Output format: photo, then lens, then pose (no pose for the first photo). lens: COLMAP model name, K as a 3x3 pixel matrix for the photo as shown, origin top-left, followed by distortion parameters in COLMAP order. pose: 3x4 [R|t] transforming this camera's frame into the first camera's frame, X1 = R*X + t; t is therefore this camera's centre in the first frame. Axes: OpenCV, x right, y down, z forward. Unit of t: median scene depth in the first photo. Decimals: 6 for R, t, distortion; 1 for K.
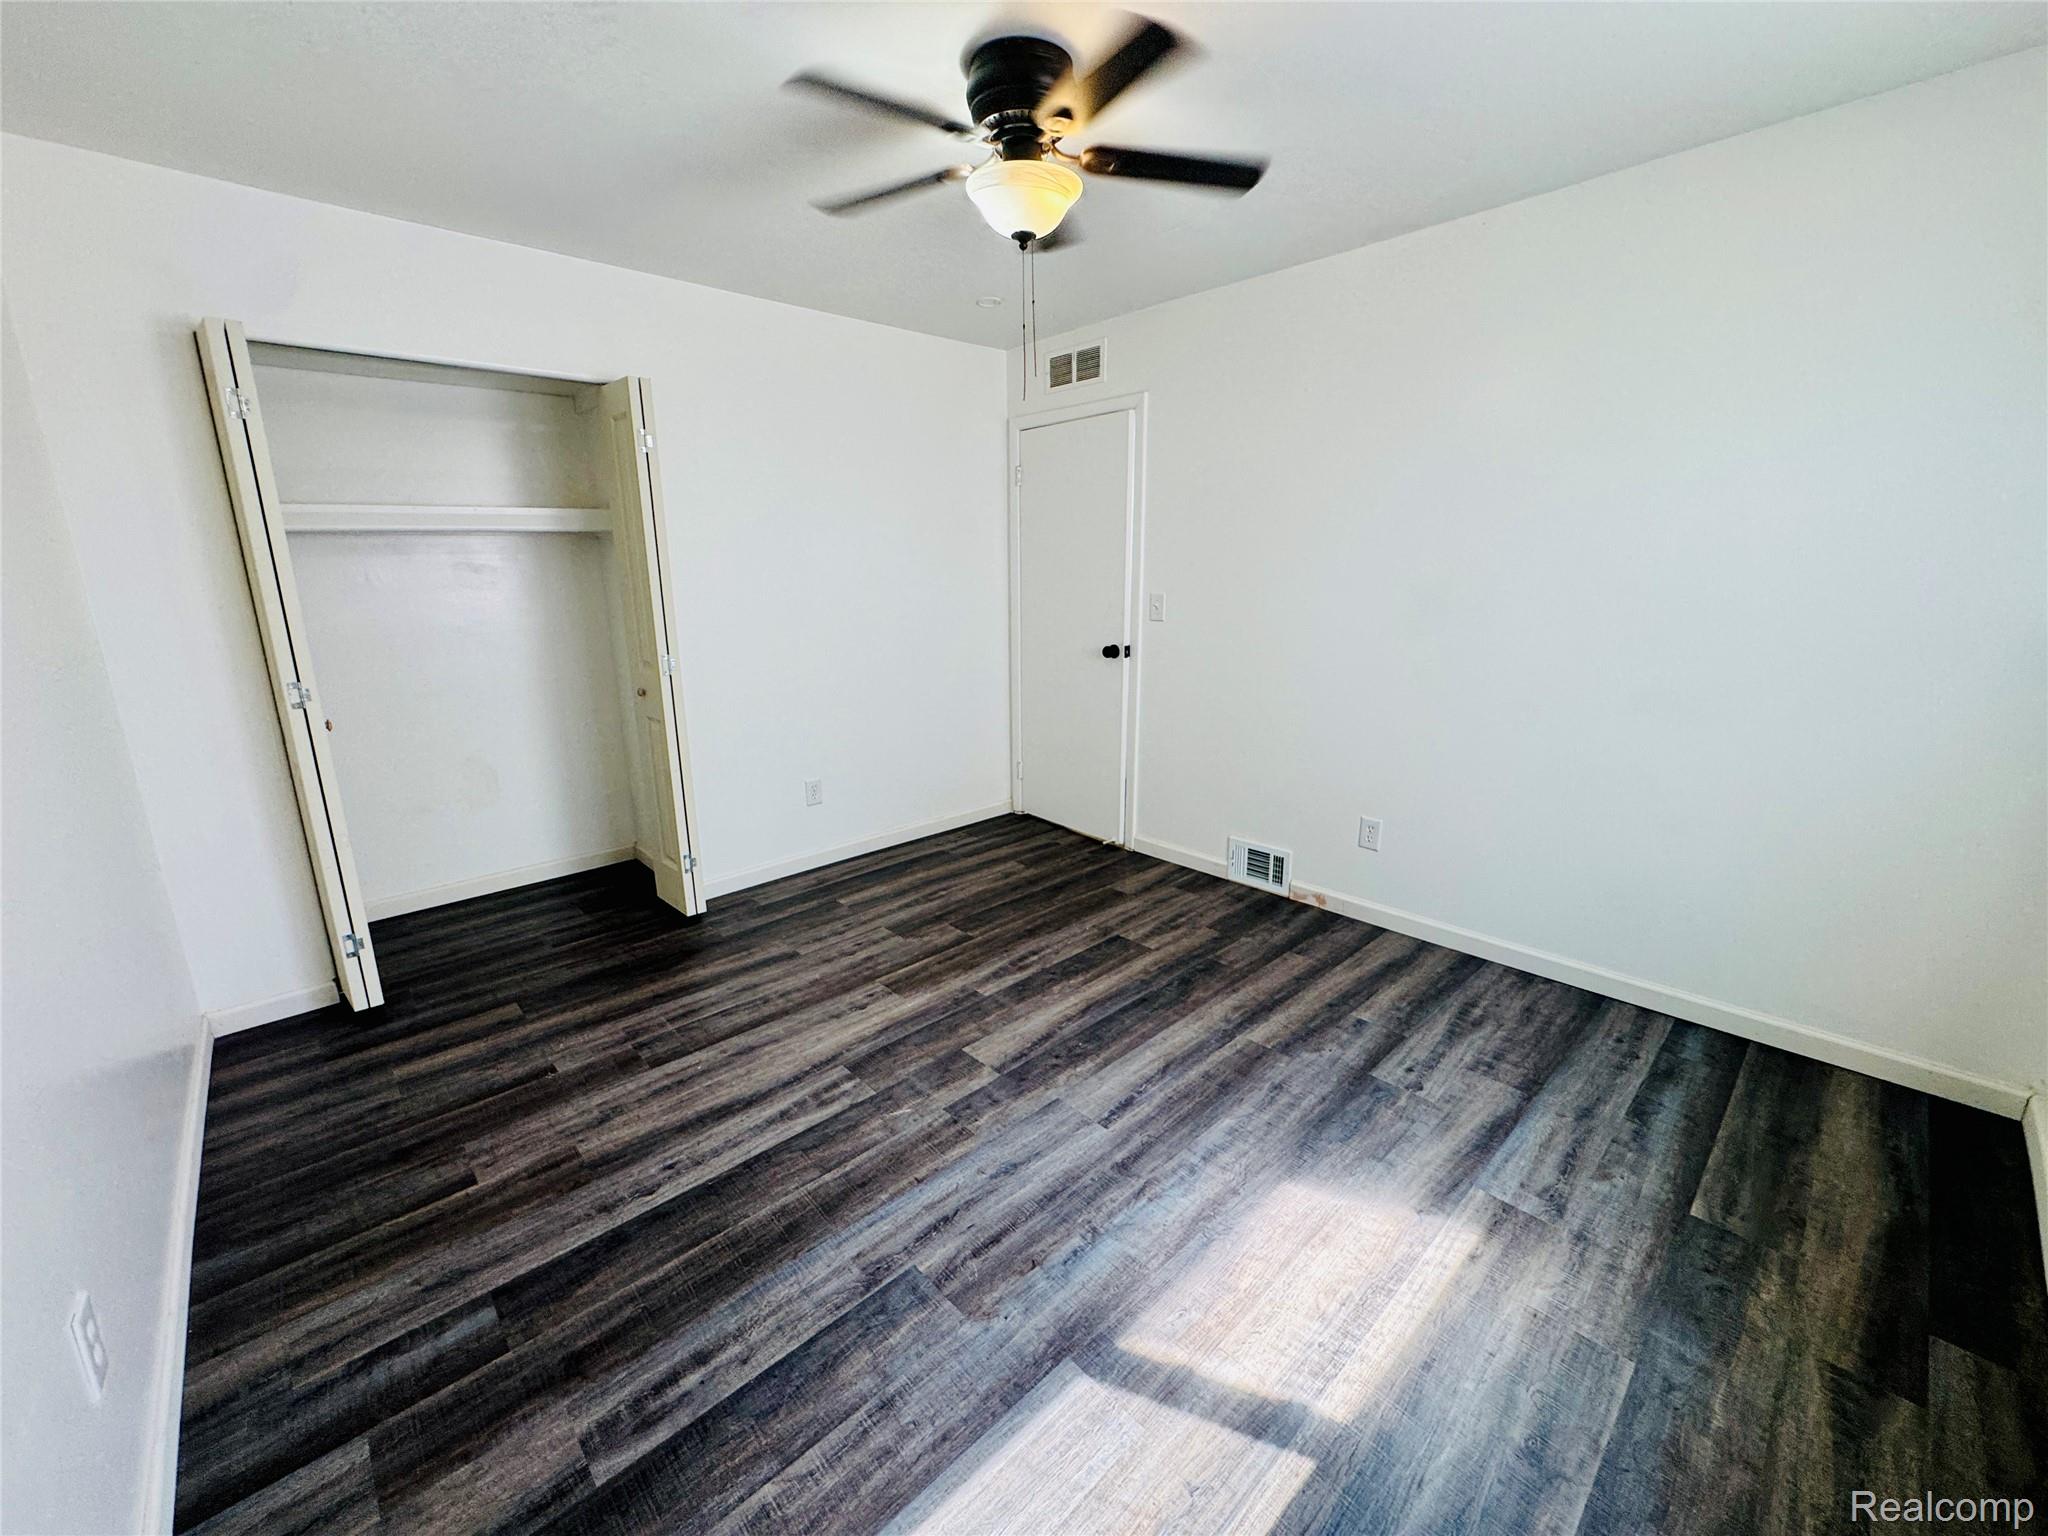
lens RADIAL K [[813.6, 0, 1024.3], [0, 813.6, 768.0], [0, 0, 1]] dist [-0.001987, -0.000020]
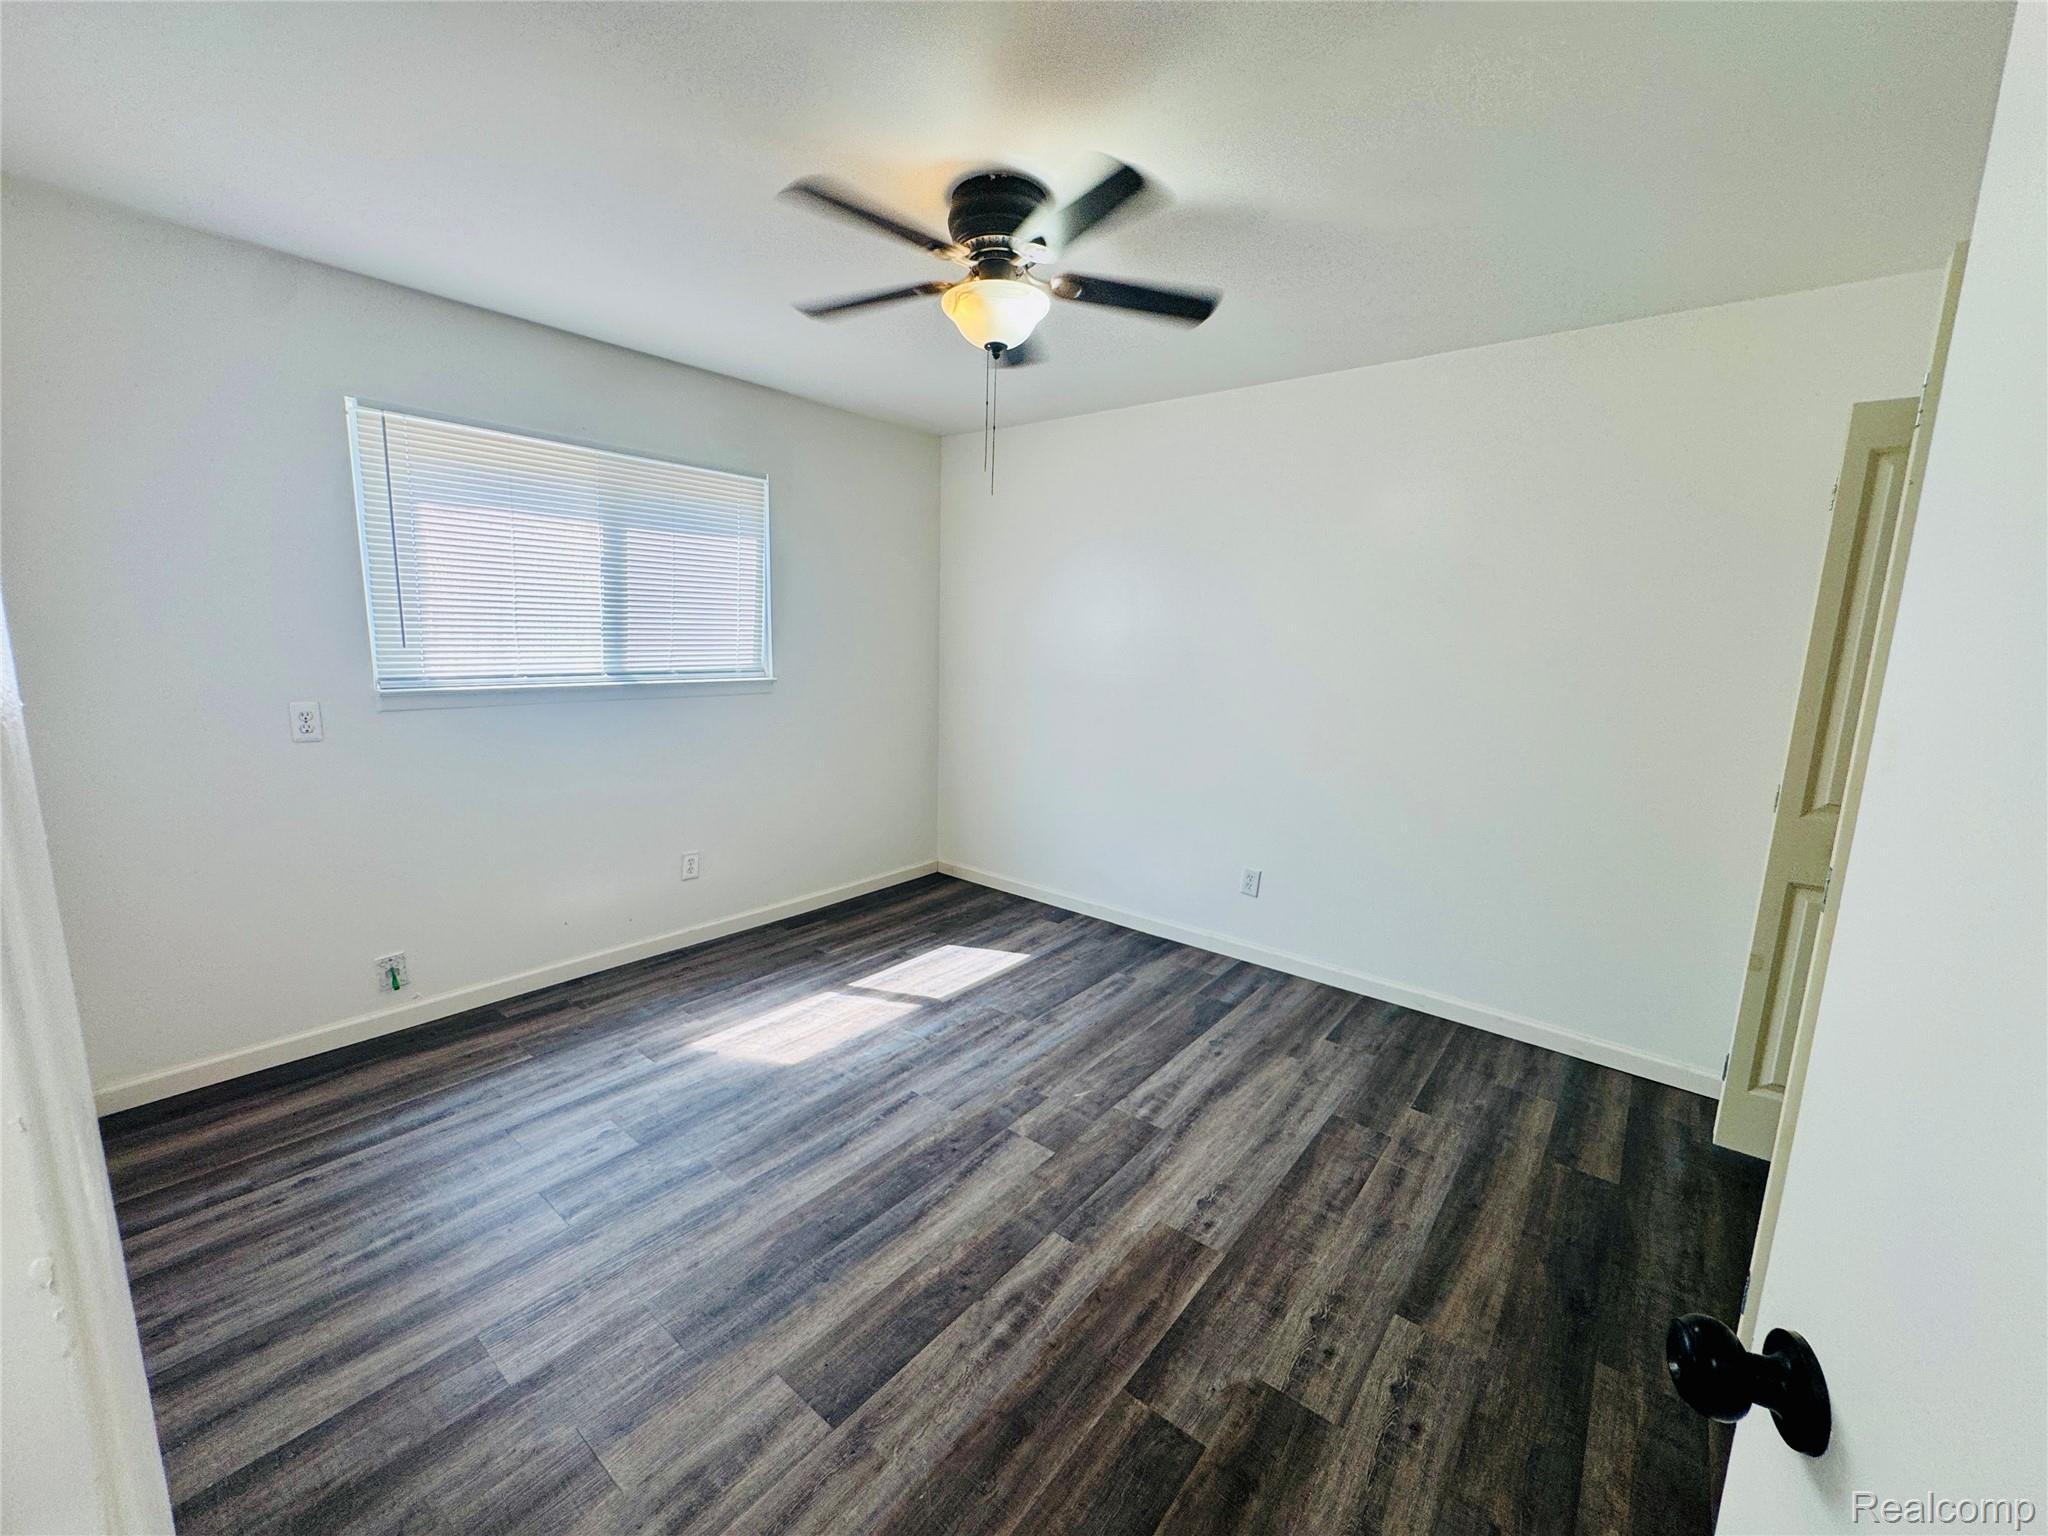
lens RADIAL K [[813.6, 0, 1024.3], [0, 813.6, 768.0], [0, 0, 1]] dist [-0.001987, -0.000020]
pose [[-0.989680, 0.008408, -0.143047, 0.098973], [-0.050446, 0.913925, 0.402735, -0.483393], [0.134121, 0.405795, -0.904070, 1.824375]]
